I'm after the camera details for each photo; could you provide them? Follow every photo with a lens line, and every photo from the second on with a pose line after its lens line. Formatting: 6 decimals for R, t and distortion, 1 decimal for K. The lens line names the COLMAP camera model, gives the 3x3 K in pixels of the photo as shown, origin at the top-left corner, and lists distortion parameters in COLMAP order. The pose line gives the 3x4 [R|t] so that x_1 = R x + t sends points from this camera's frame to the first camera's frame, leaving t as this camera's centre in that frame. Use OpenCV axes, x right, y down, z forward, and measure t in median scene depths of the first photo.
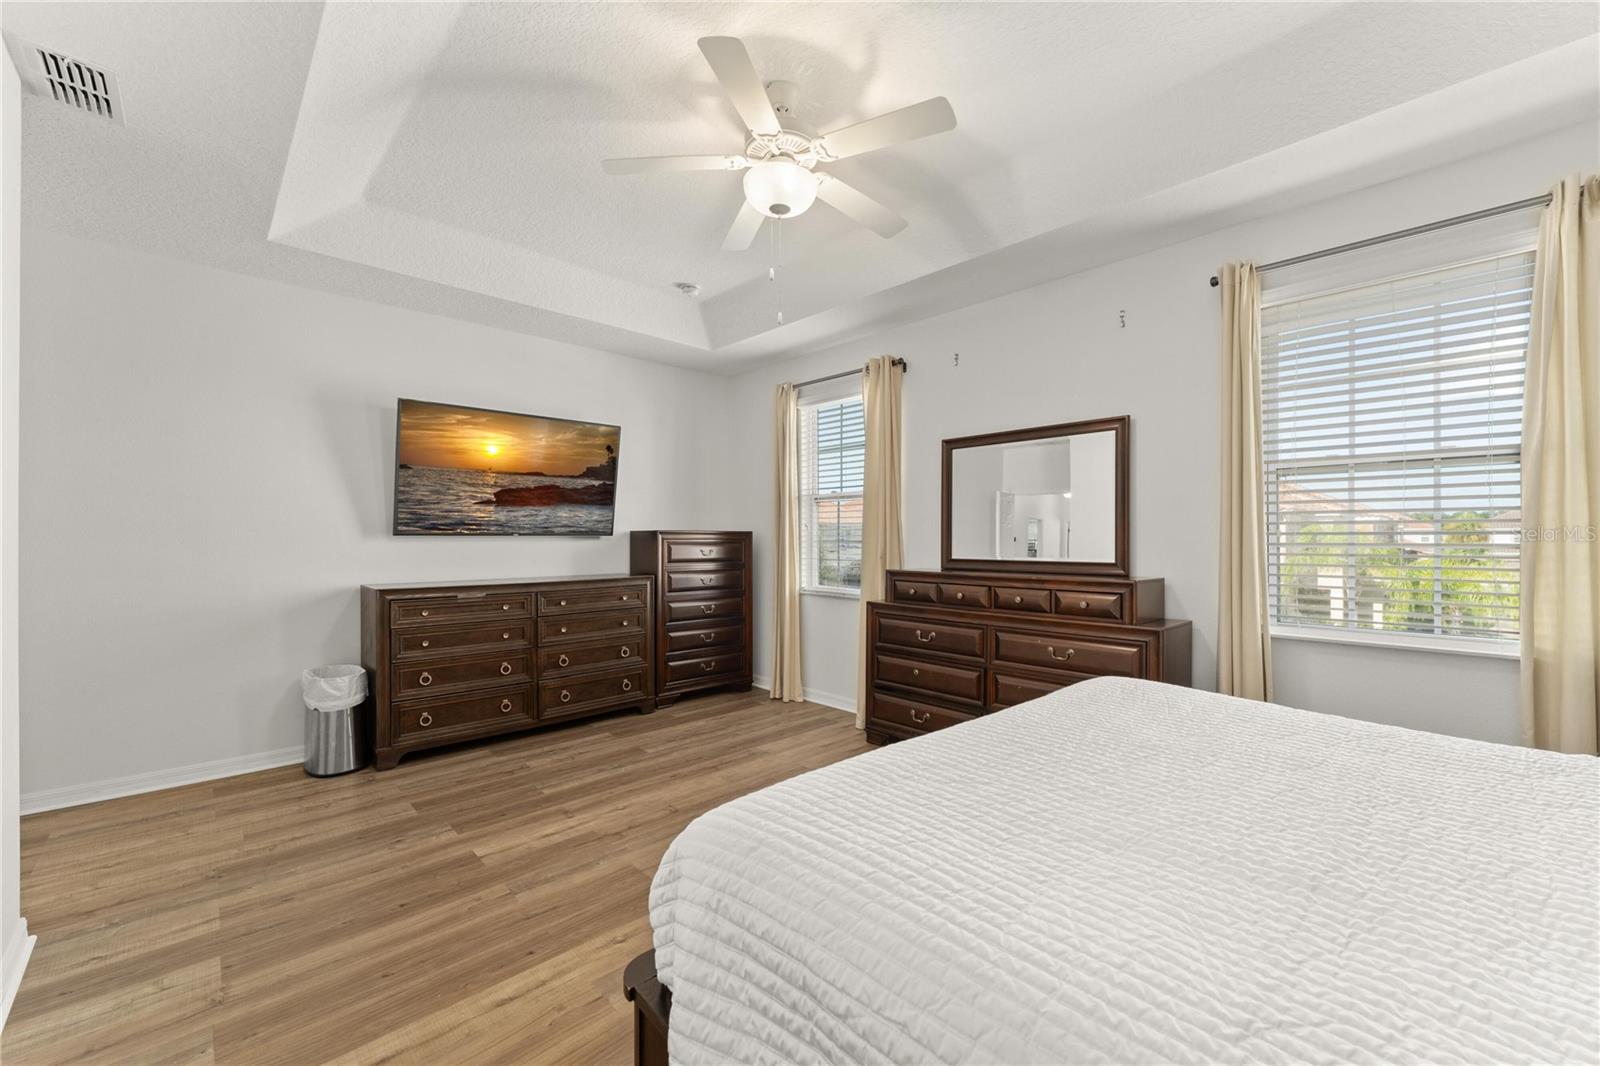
lens RADIAL K [[630.9, 0, 792.5], [0, 630.9, 536.9], [0, 0, 1]] dist [-0.004366, -0.000531]
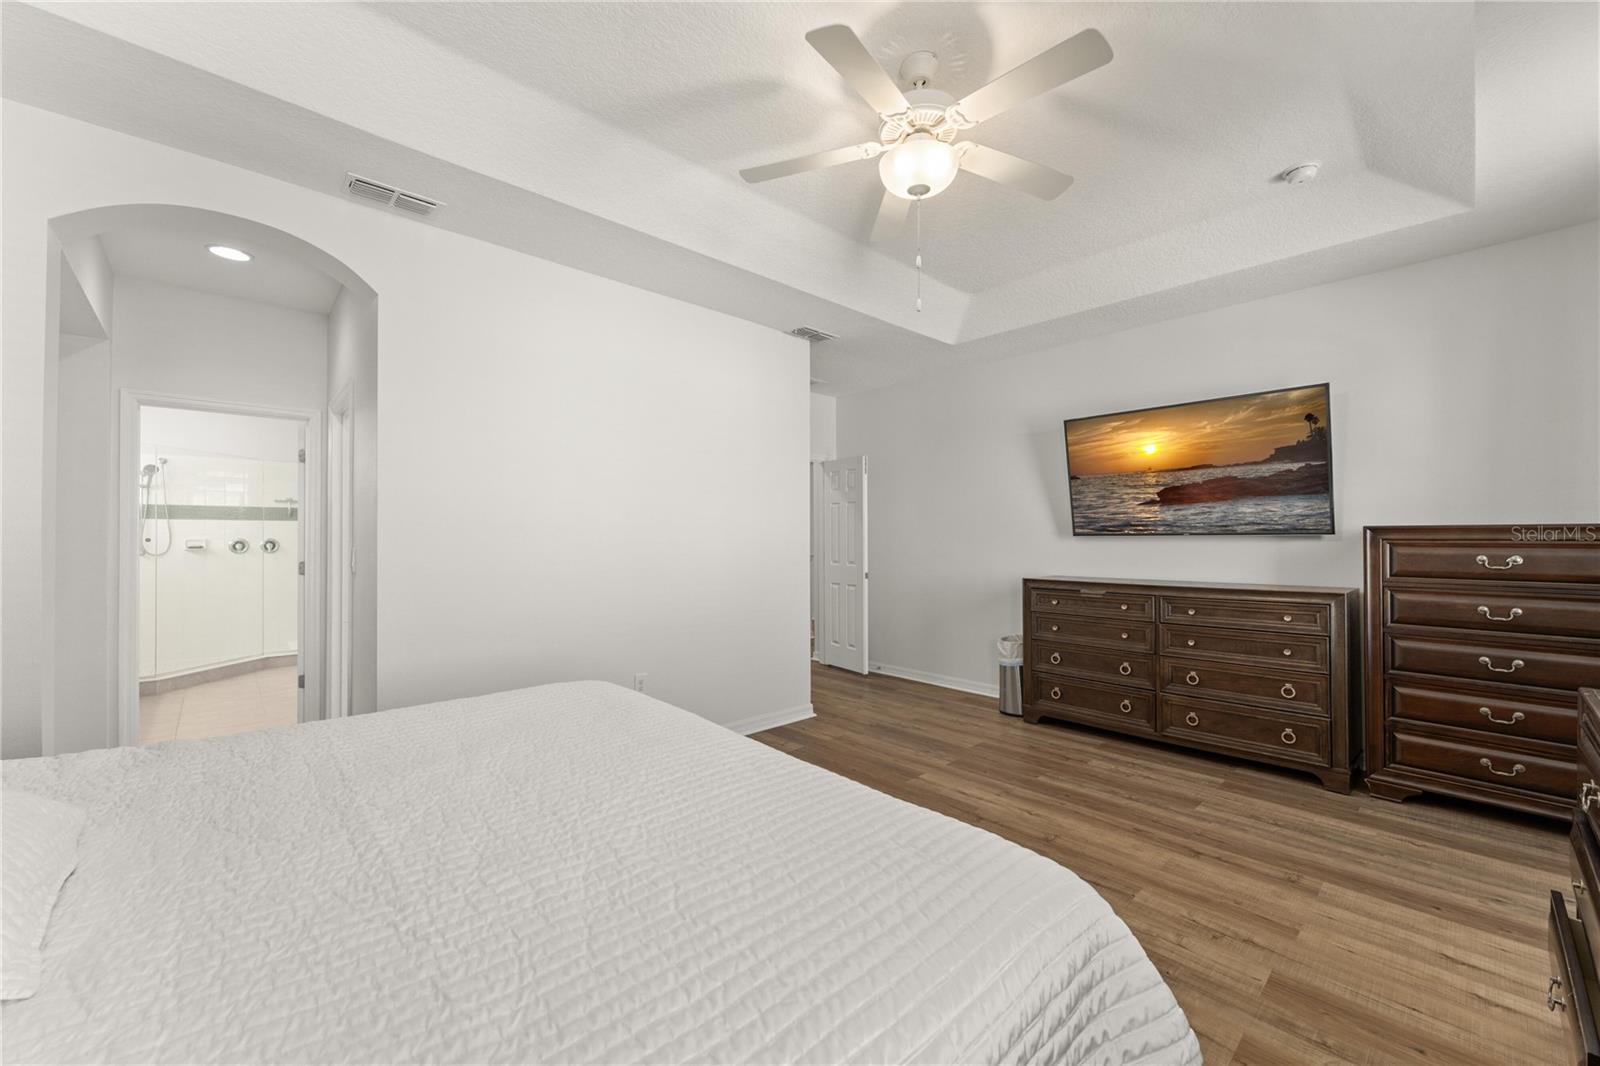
lens RADIAL K [[630.9, 0, 807.5], [0, 630.9, 534.7], [0, 0, 1]] dist [-0.004366, -0.000531]
pose [[-0.006694, -0.006958, -0.999953, 0.547066], [0.003869, 0.999968, -0.006984, 0.000724], [0.999970, -0.003915, -0.006667, 0.499909]]
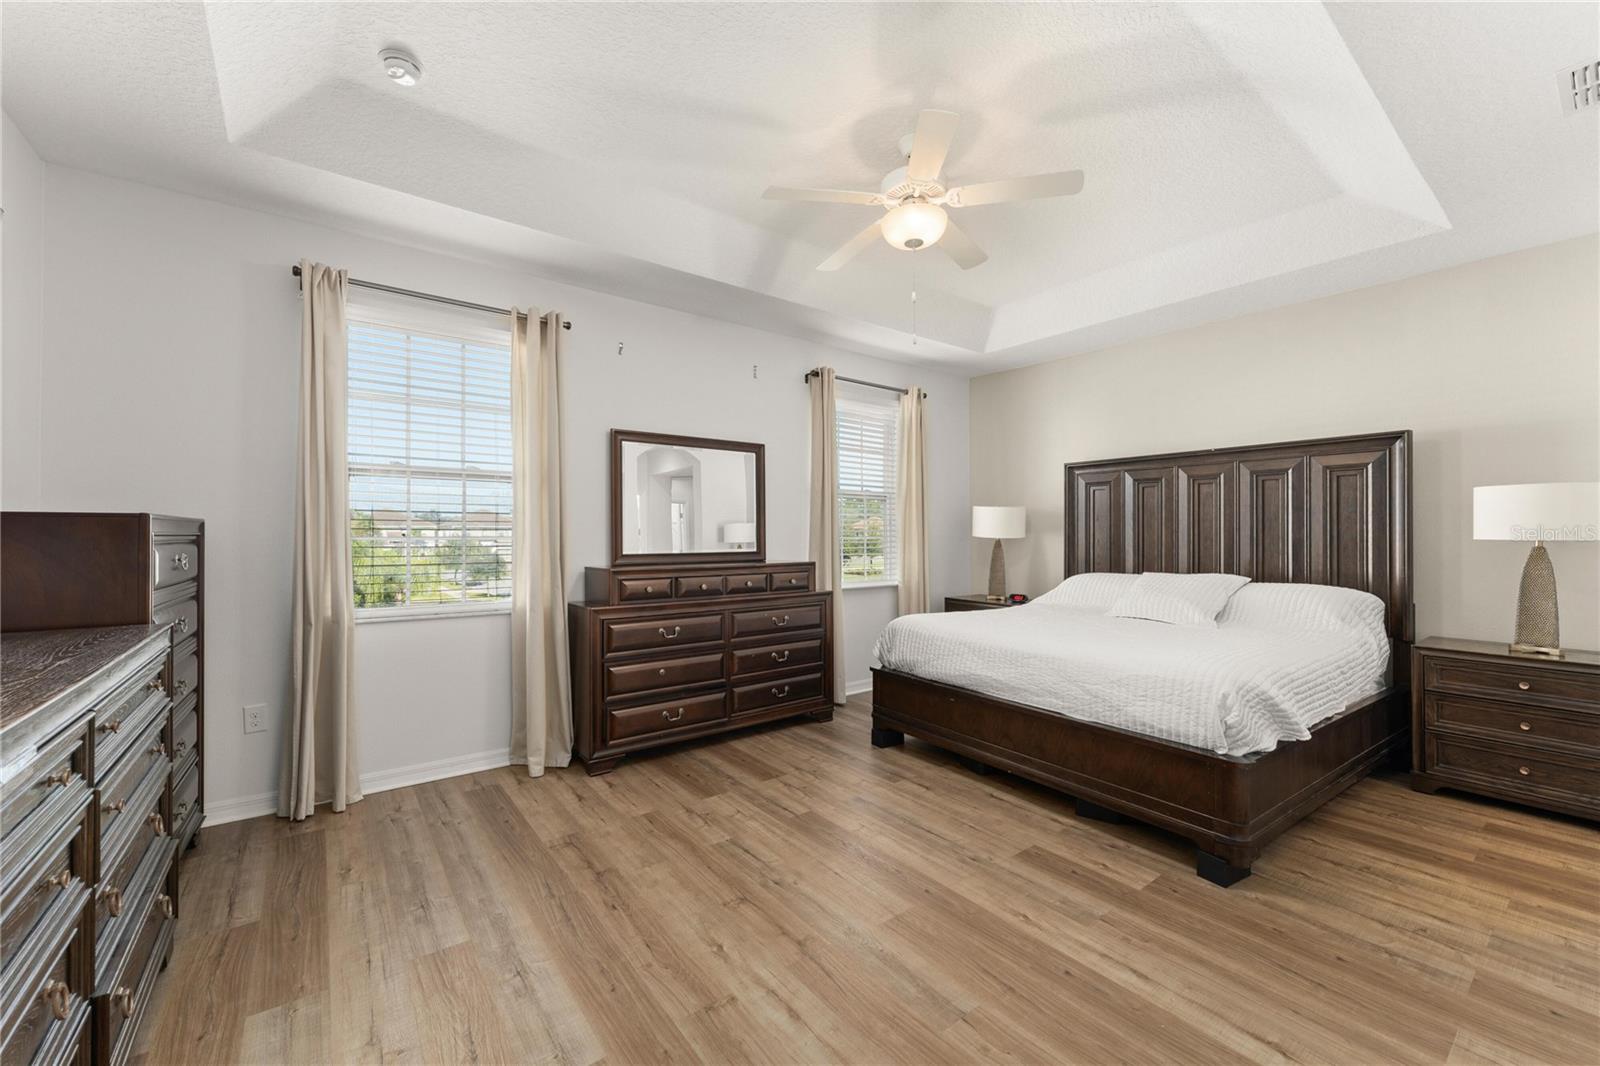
lens RADIAL K [[630.9, 0, 802.1], [0, 630.9, 529.2], [0, 0, 1]] dist [-0.004366, -0.000531]
pose [[0.109311, 0.006538, 0.993986, -0.693829], [-0.002265, 0.999977, -0.006328, 0.001859], [-0.994005, -0.001559, 0.109323, 0.641006]]
